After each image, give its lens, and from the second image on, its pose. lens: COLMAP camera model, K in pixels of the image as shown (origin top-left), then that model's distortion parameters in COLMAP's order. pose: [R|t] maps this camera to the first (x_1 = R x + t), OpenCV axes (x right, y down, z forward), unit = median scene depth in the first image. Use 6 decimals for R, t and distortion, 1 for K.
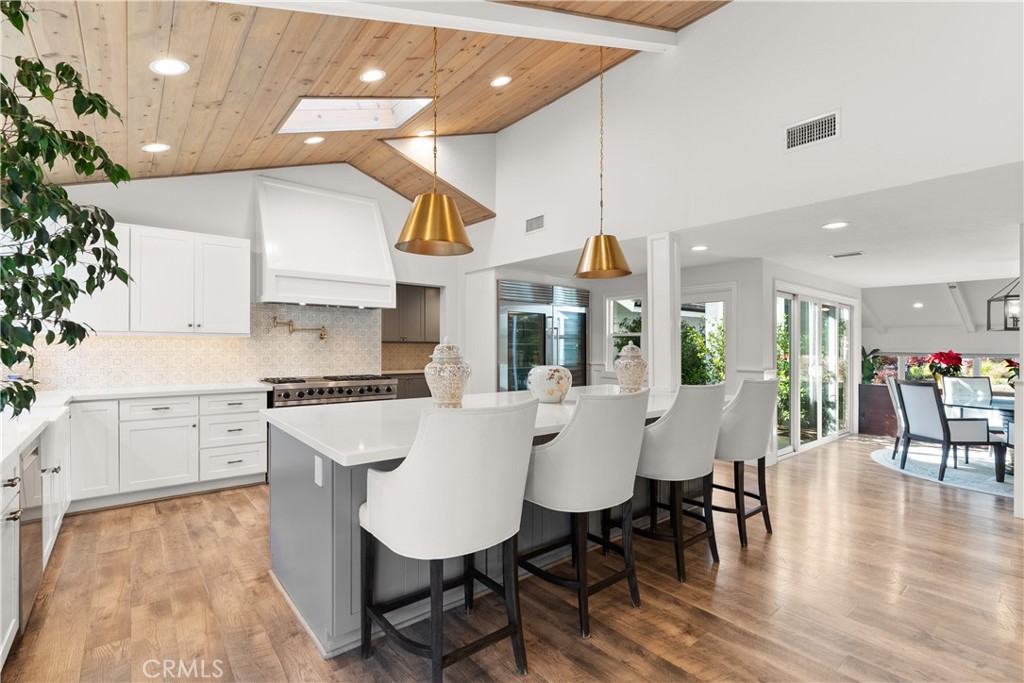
lens RADIAL K [[474.6, 0, 513.4], [0, 474.6, 348.4], [0, 0, 1]] dist [-0.005781, -0.000035]
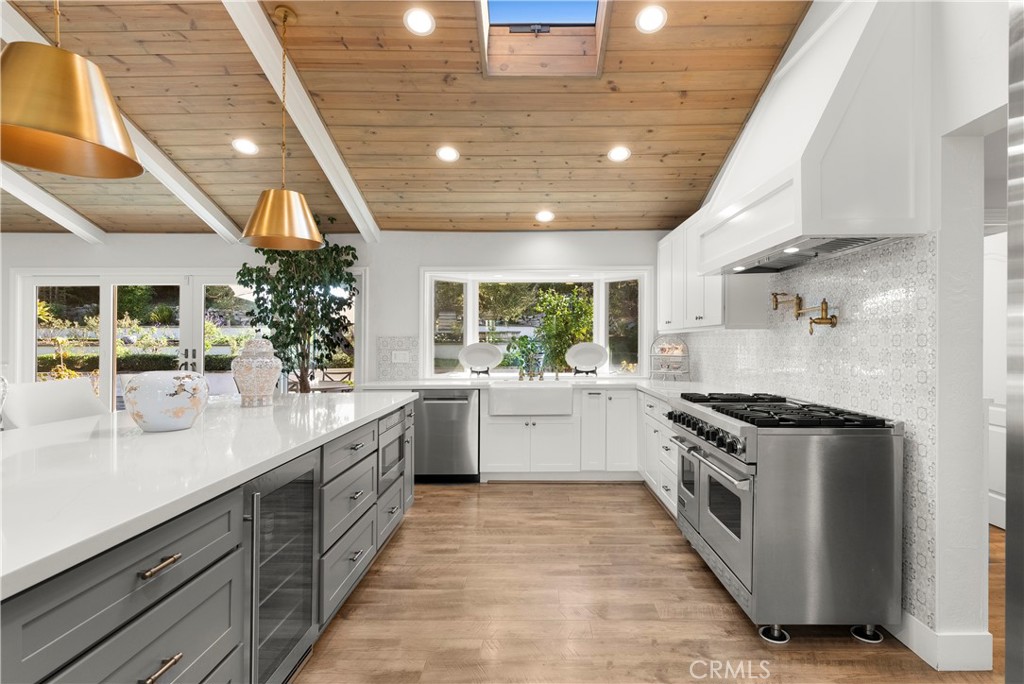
lens RADIAL K [[536.4, 0, 532.2], [0, 536.4, 333.8], [0, 0, 1]] dist [-0.004193, 0.001101]
pose [[-0.633389, -0.017180, -0.773643, 0.248702], [-0.006335, 0.999835, -0.017017, -0.002178], [0.773808, -0.005877, -0.633394, 1.390995]]
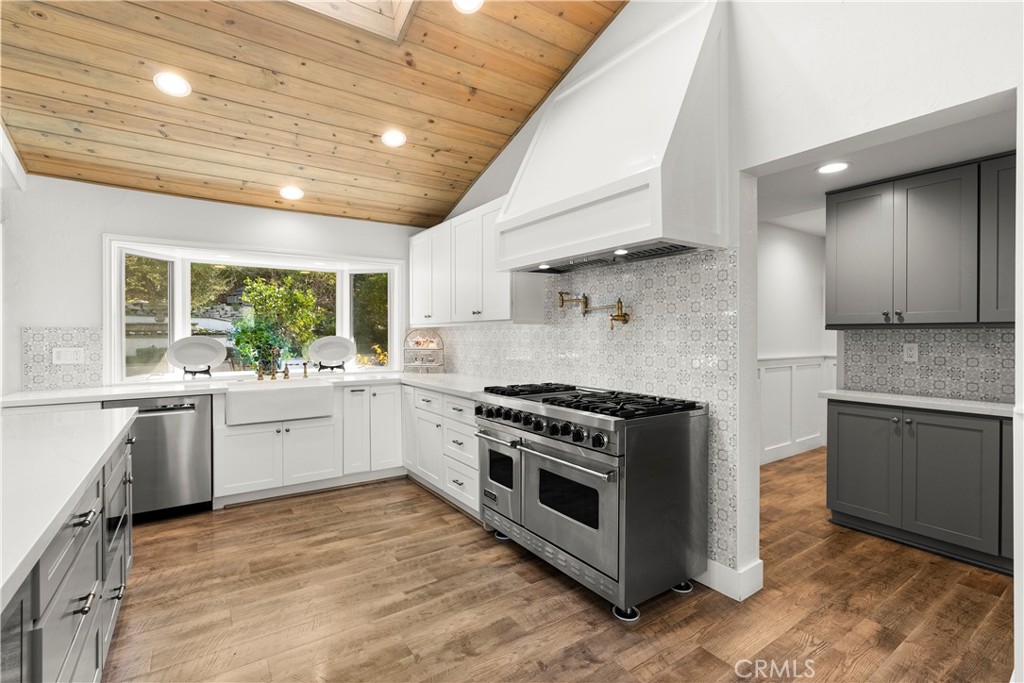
lens RADIAL K [[467.0, 0, 507.4], [0, 467.0, 334.7], [0, 0, 1]] dist [-0.003449, 0.000708]
pose [[-0.088692, -0.006307, -0.996039, 0.180447], [-0.006156, 0.999964, -0.005784, -0.003041], [0.996040, 0.005619, -0.088728, 1.146537]]
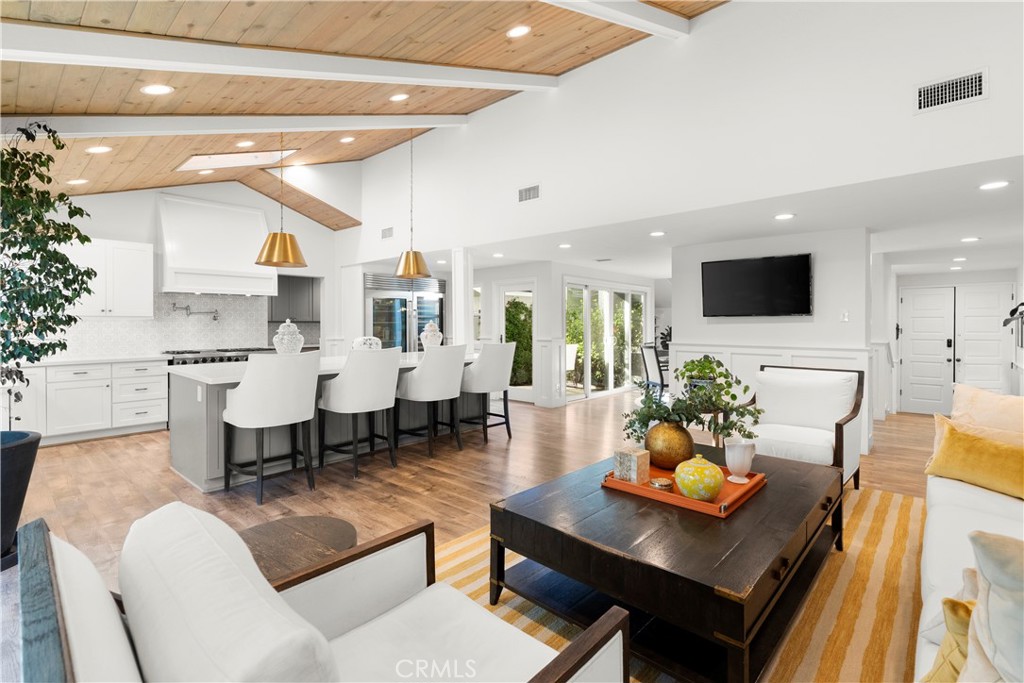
lens RADIAL K [[470.8, 0, 514.2], [0, 470.8, 322.5], [0, 0, 1]] dist [0.001702, 0.000326]
pose [[0.987912, -0.008102, 0.154803, 0.243556], [0.009357, 0.999929, -0.007381, 0.004731], [-0.154732, 0.008741, 0.987918, -0.471658]]
